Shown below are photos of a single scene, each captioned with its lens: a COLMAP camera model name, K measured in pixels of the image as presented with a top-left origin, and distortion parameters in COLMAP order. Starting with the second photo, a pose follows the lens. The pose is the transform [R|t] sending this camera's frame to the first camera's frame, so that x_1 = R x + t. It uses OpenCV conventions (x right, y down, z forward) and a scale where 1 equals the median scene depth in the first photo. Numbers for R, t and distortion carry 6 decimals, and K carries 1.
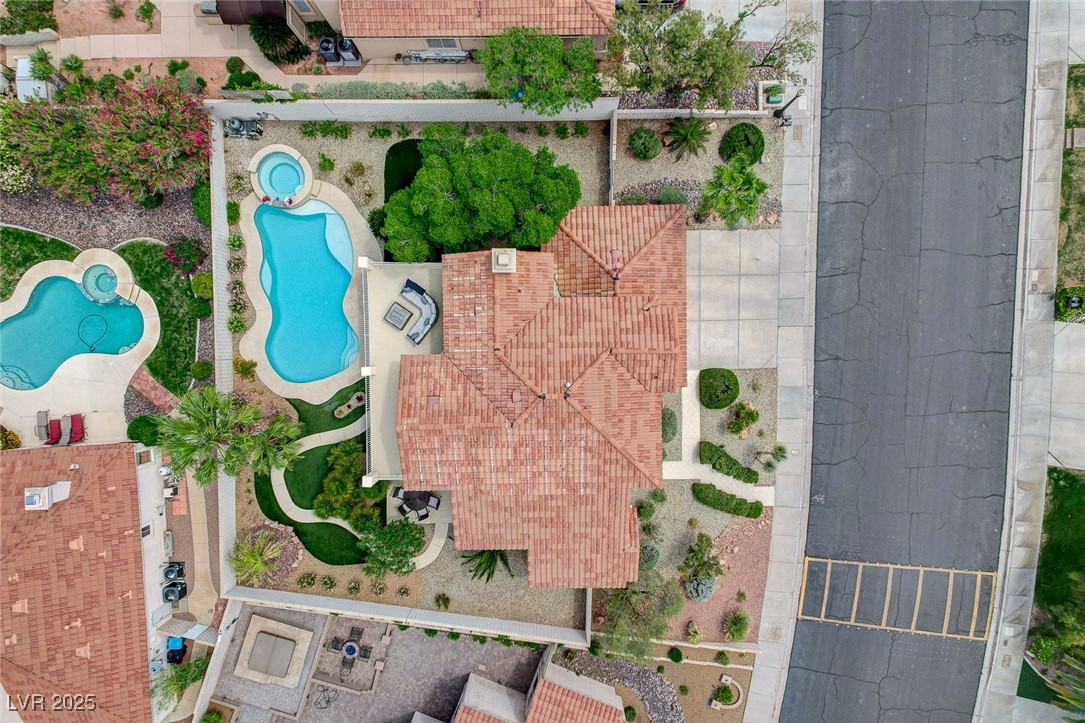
lens RADIAL K [[675.5, 0, 541.0], [0, 675.5, 365.5], [0, 0, 1]] dist [0.084425, -0.058934]
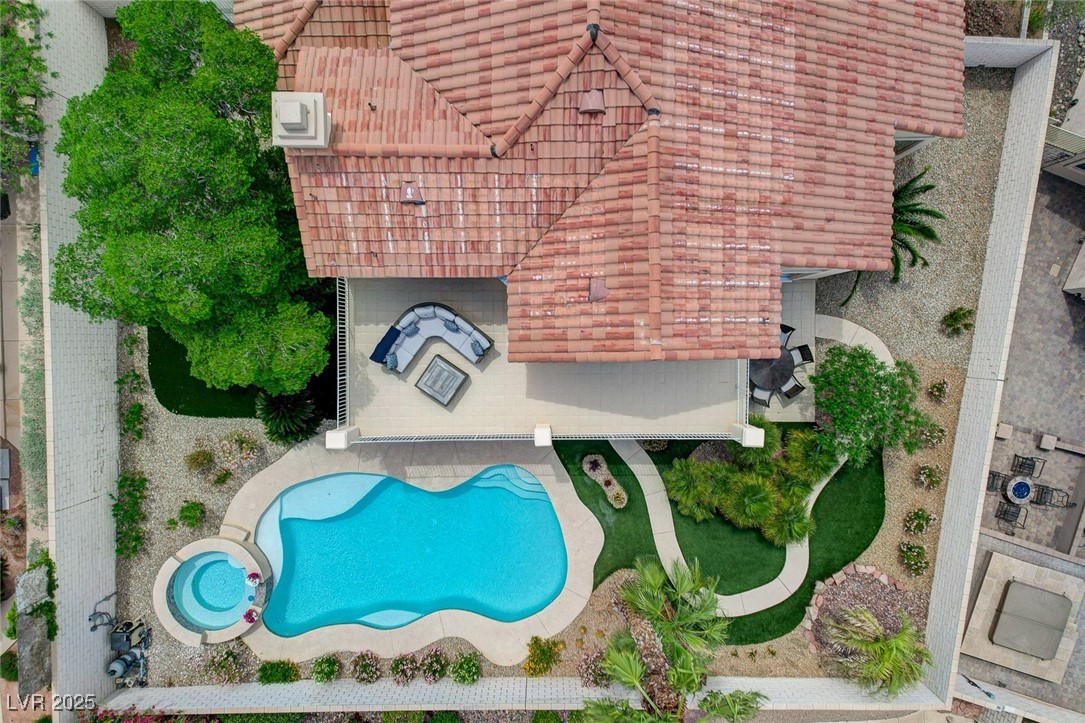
lens RADIAL K [[675.5, 0, 541.0], [0, 675.5, 365.5], [0, 0, 1]] dist [0.084425, -0.058934]
pose [[0.004198, -0.999529, -0.030413, -0.166632], [0.999431, 0.005212, -0.033327, 0.021930], [0.033469, -0.030256, 0.998982, 0.426022]]
